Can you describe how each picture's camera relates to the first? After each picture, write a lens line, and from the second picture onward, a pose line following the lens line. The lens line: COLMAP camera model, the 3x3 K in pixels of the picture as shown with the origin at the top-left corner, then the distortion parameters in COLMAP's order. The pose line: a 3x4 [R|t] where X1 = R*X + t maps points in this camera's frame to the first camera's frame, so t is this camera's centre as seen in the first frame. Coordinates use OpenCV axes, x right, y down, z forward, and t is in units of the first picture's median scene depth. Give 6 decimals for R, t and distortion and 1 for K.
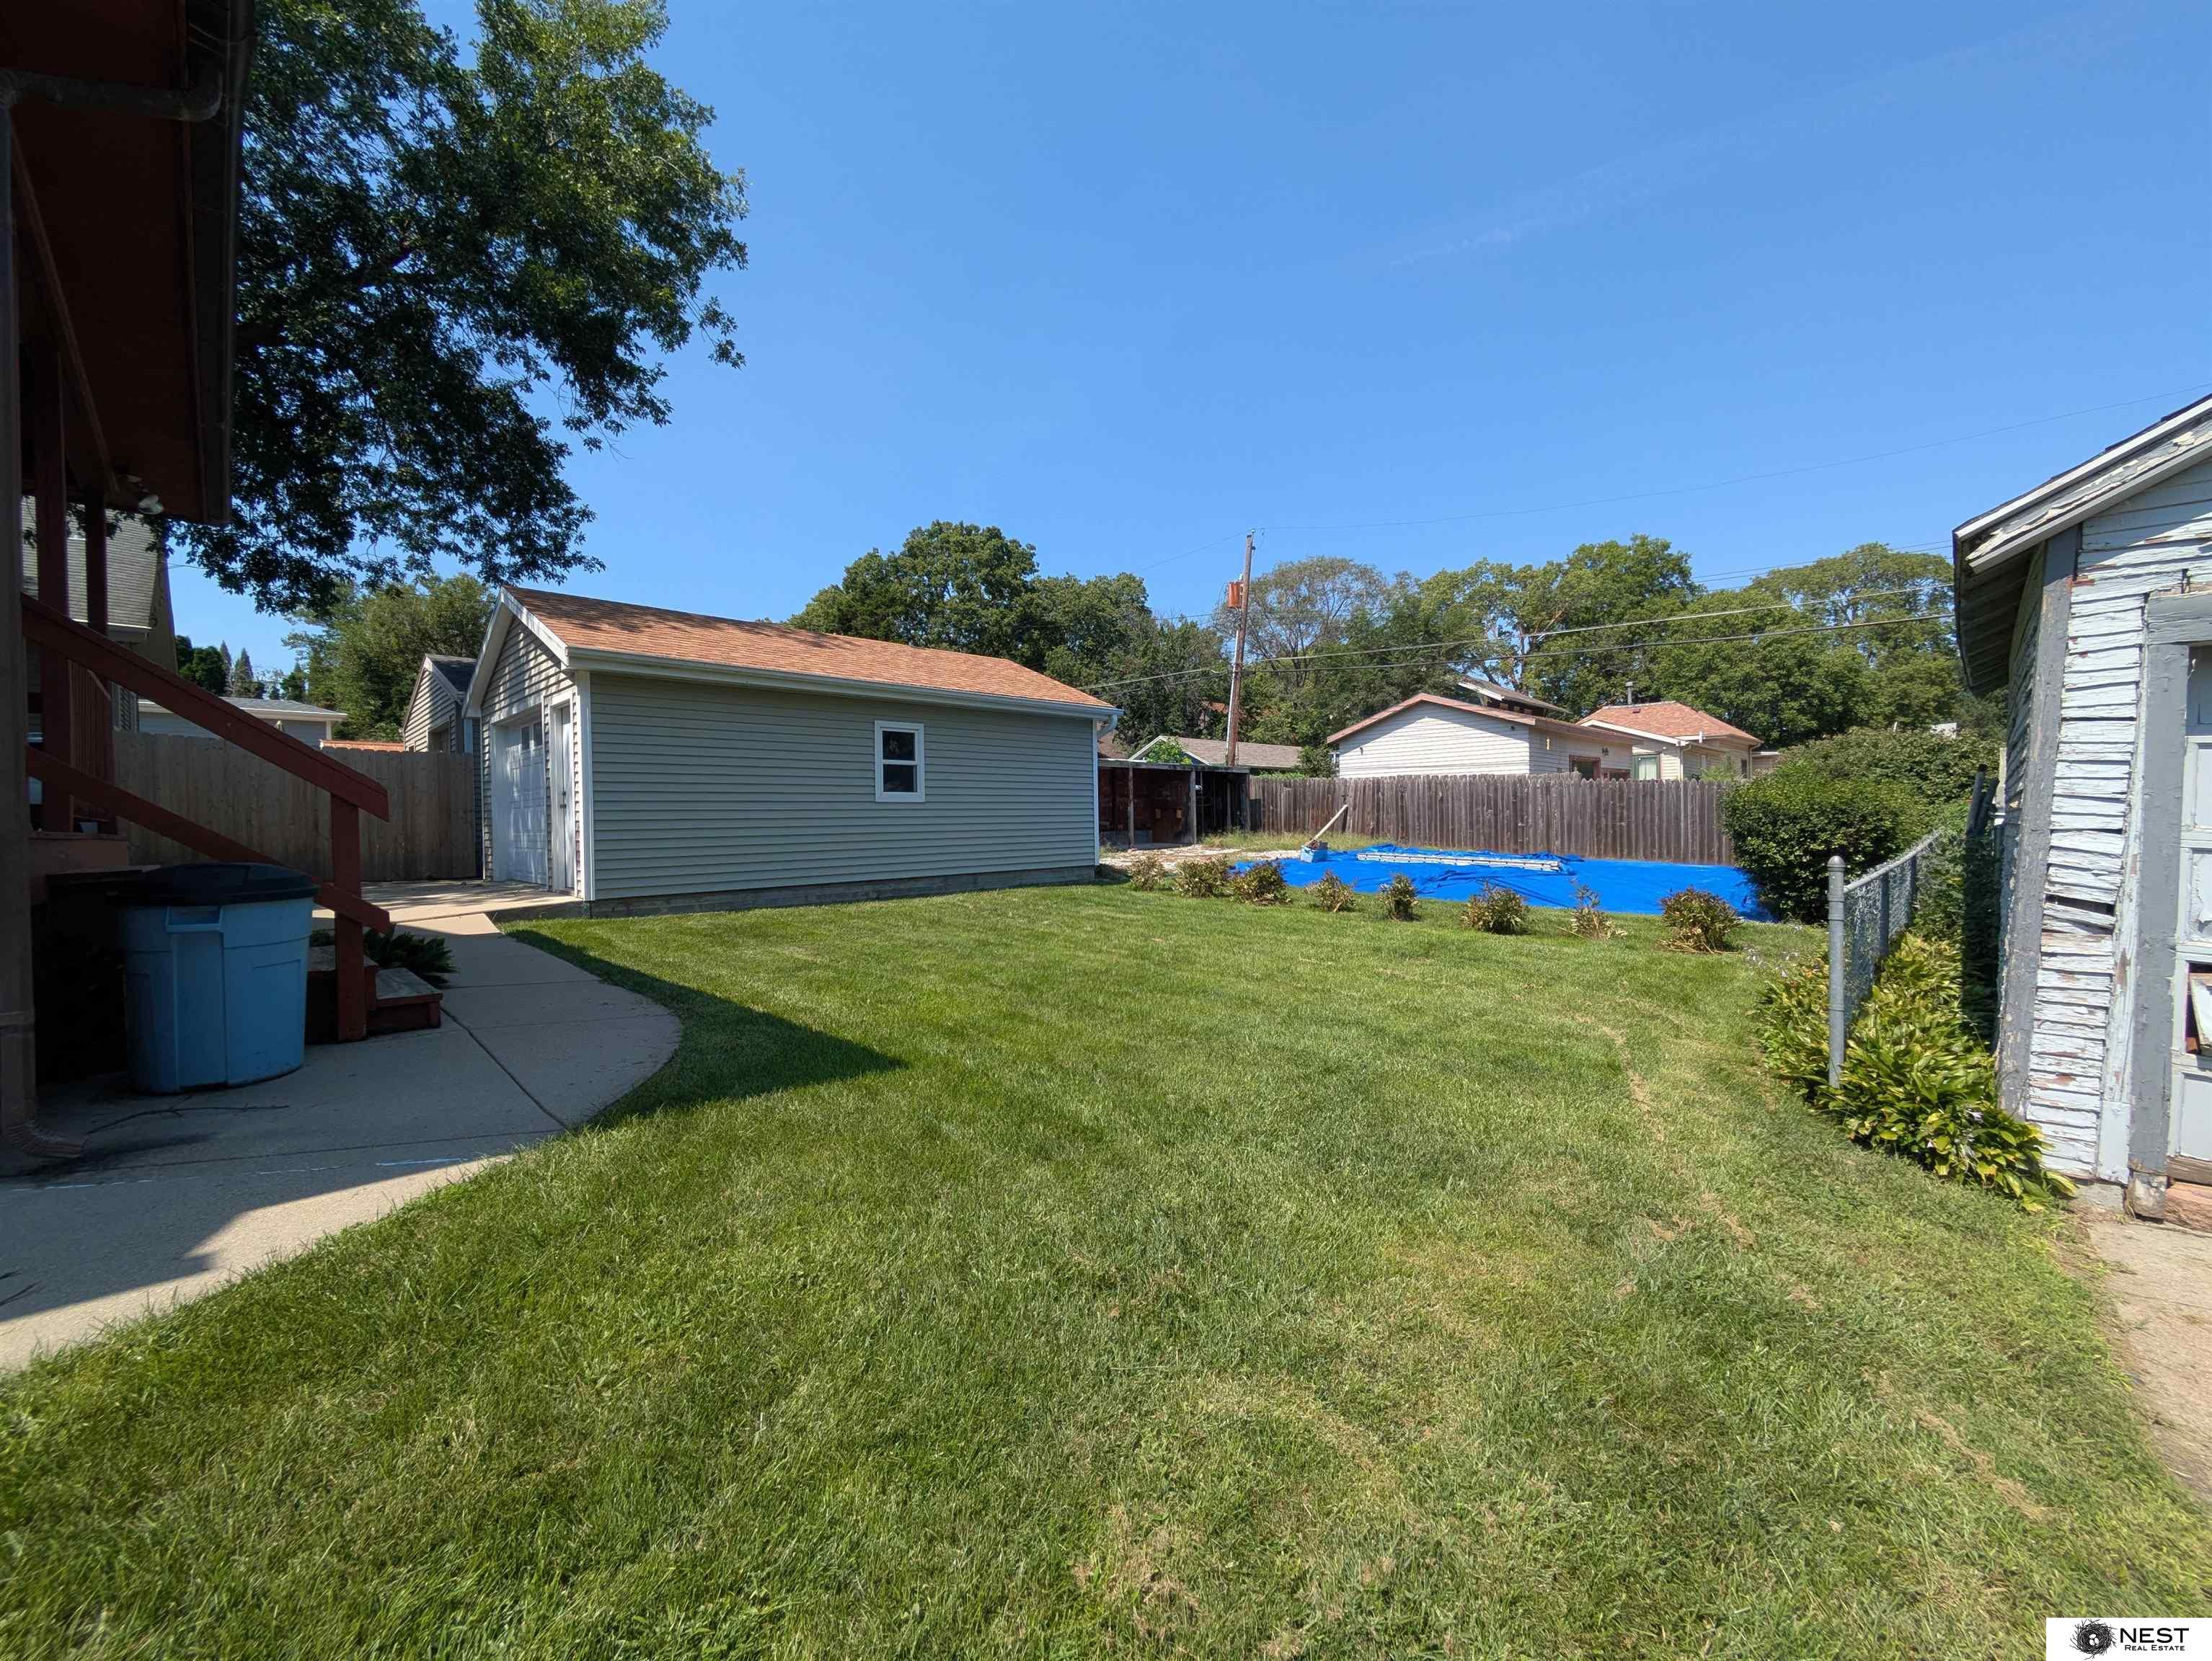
lens RADIAL K [[879.4, 0, 1110.2], [0, 879.4, 833.8], [0, 0, 1]] dist [0.003453, 0.000353]
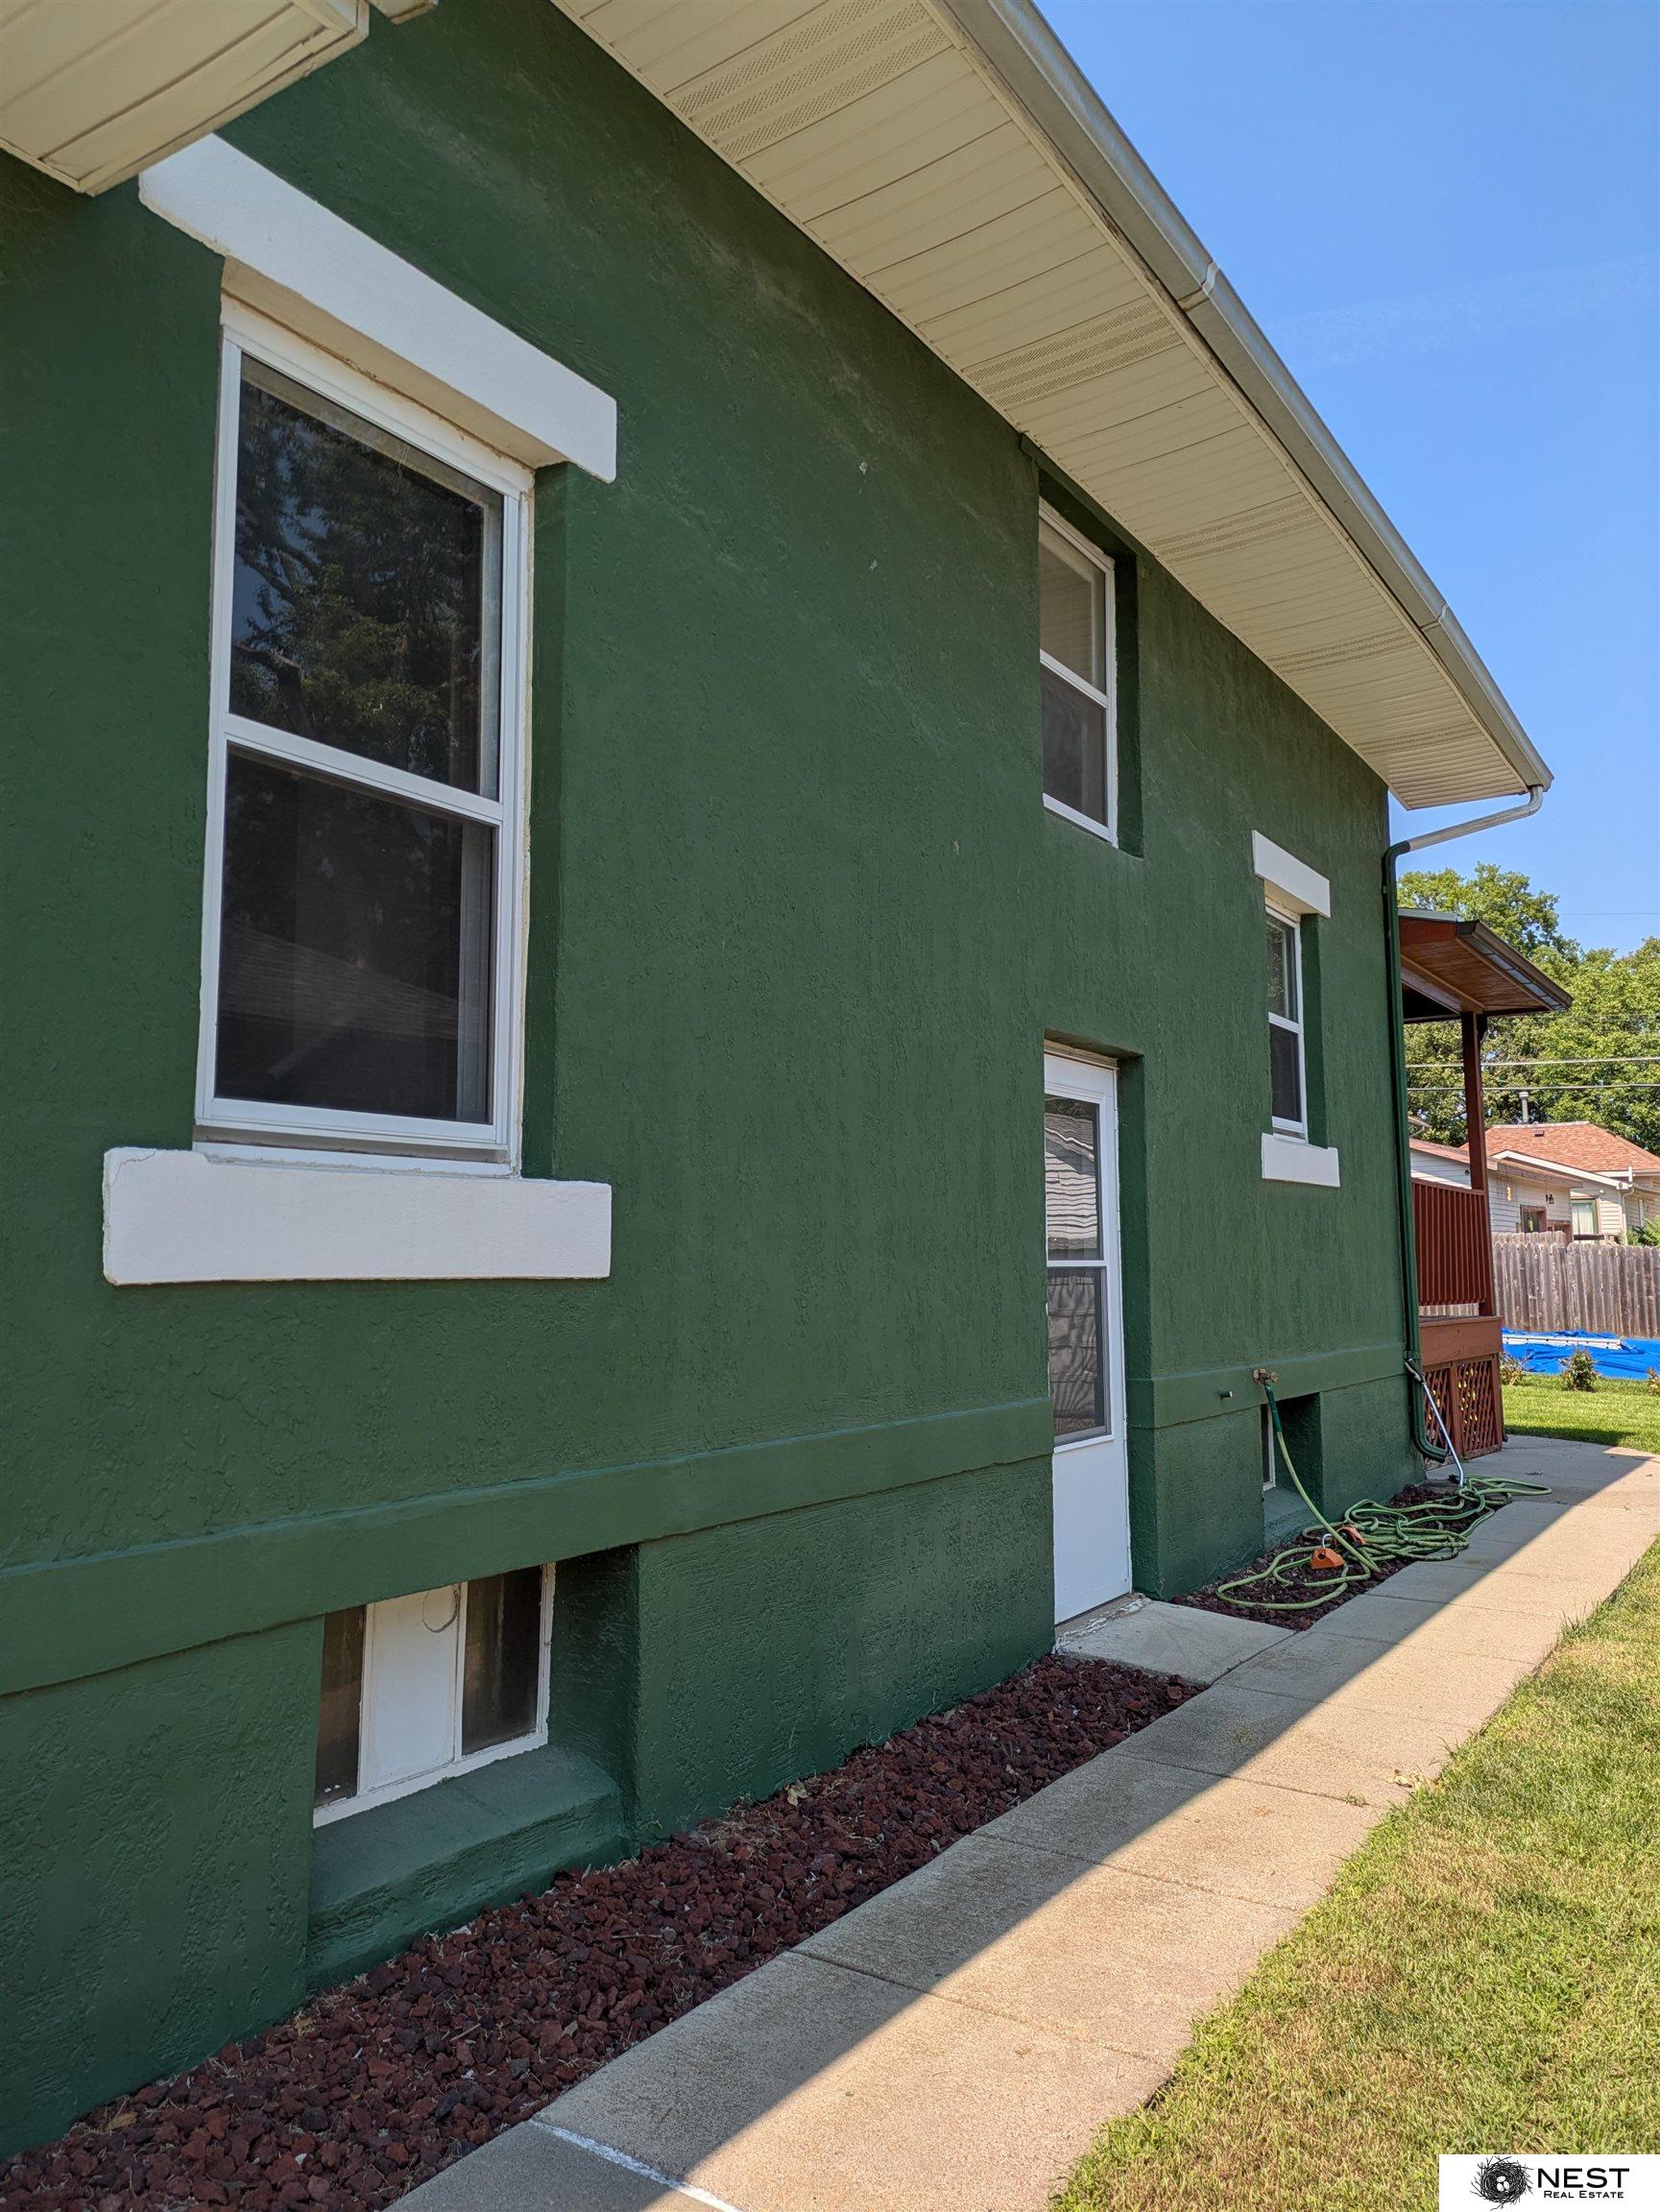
lens RADIAL K [[1586.4, 0, 801.4], [0, 1586.4, 1085.3], [0, 0, 1]] dist [0.047257, -0.062502]
pose [[0.986041, 0.028275, 0.164084, -0.268345], [-0.006558, 0.991305, -0.131417, -0.003100], [-0.166373, 0.128507, 0.977653, -0.230265]]
